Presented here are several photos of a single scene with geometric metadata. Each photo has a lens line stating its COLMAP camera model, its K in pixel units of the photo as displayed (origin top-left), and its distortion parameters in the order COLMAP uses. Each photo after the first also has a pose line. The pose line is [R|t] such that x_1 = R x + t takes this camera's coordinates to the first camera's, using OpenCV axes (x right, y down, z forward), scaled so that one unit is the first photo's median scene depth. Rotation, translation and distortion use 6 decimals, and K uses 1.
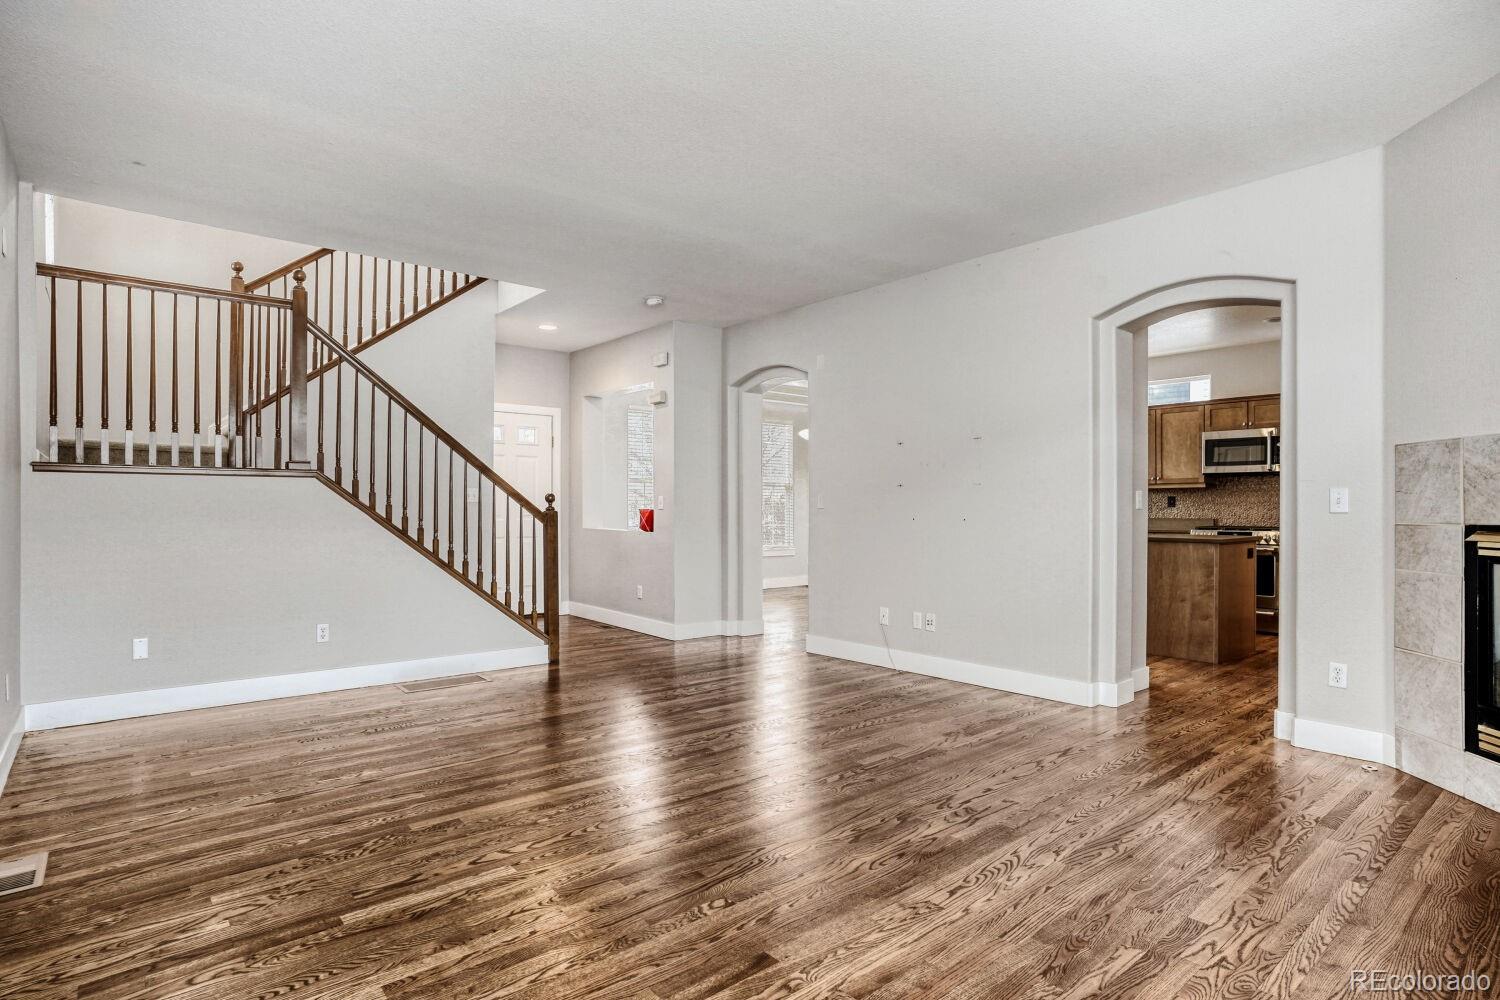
lens RADIAL K [[774.2, 0, 730.9], [0, 774.2, 503.8], [0, 0, 1]] dist [-0.033285, 0.000247]
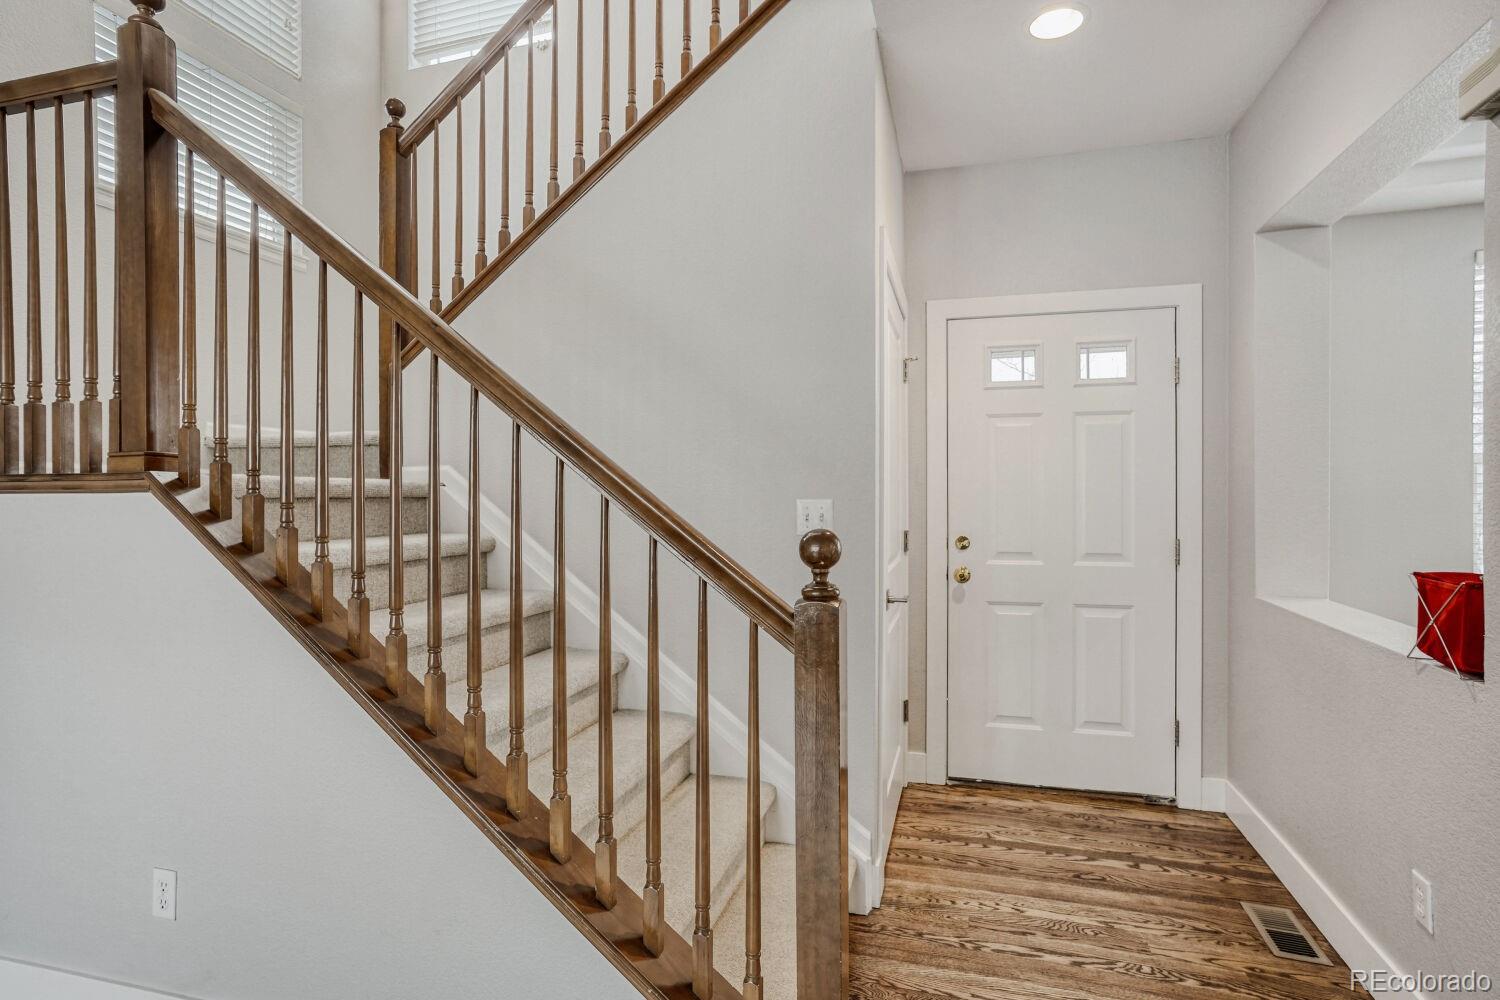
lens RADIAL K [[774.2, 0, 730.9], [0, 774.2, 503.8], [0, 0, 1]] dist [-0.033285, 0.000247]
pose [[0.556164, 0.002925, -0.831067, -0.066303], [0.007952, 0.999929, 0.008841, -0.034945], [0.831034, -0.011525, 0.556101, 1.208479]]
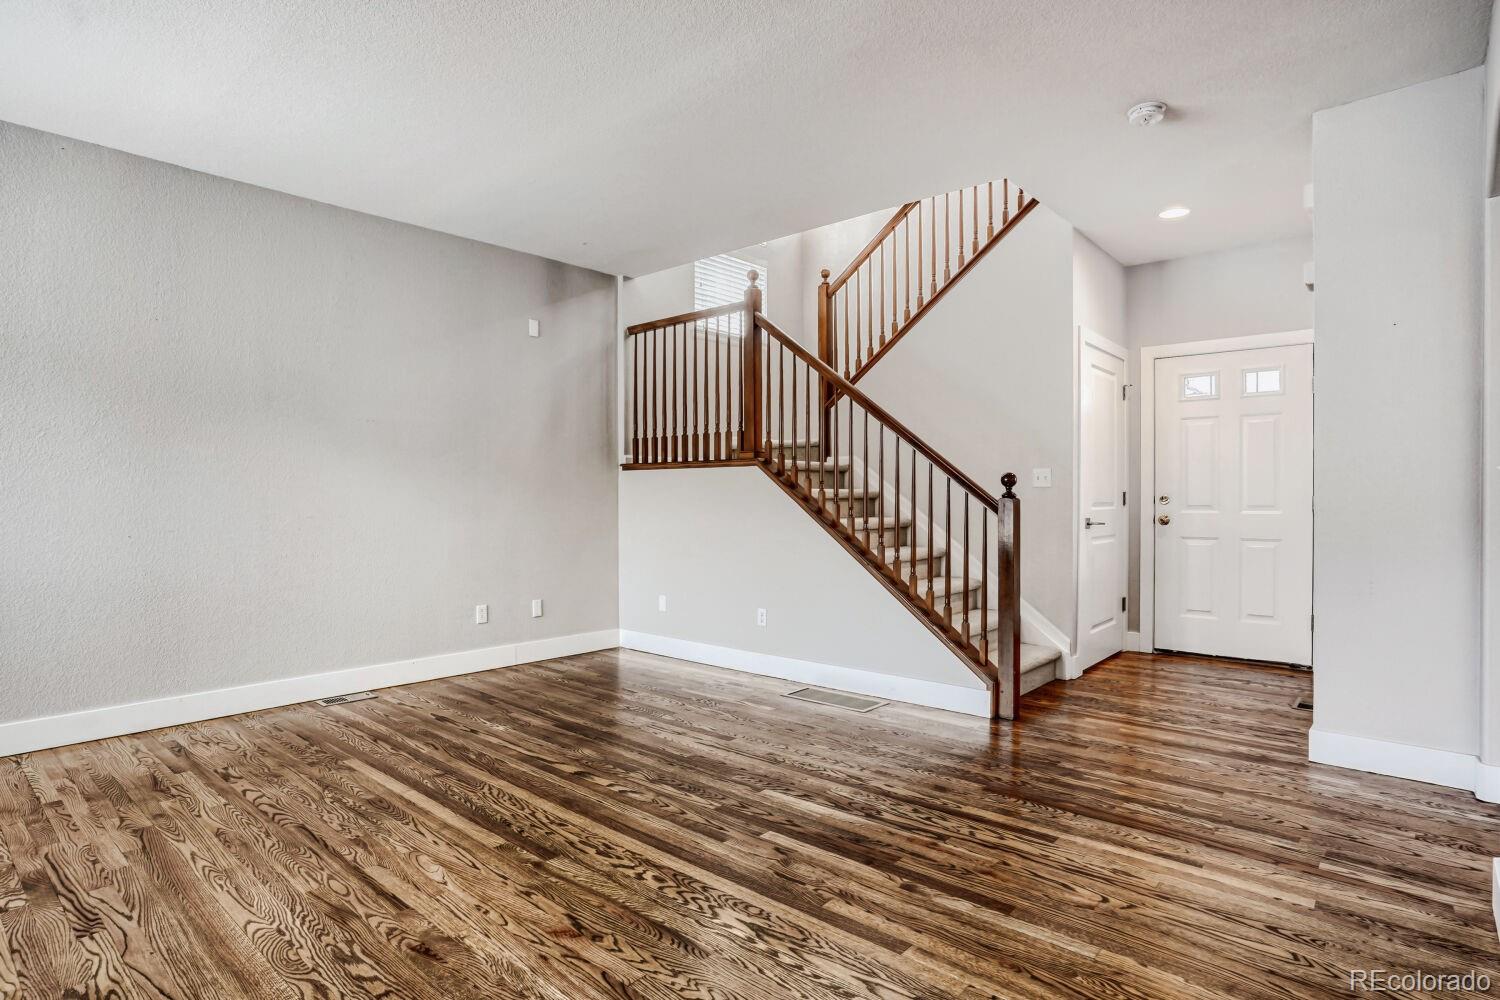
lens RADIAL K [[774.2, 0, 730.9], [0, 774.2, 503.8], [0, 0, 1]] dist [-0.033285, 0.000247]
pose [[0.157310, 0.008615, -0.987512, 0.572907], [0.006951, 0.999928, 0.009831, 0.007651], [0.987525, -0.008411, 0.157238, 0.936879]]
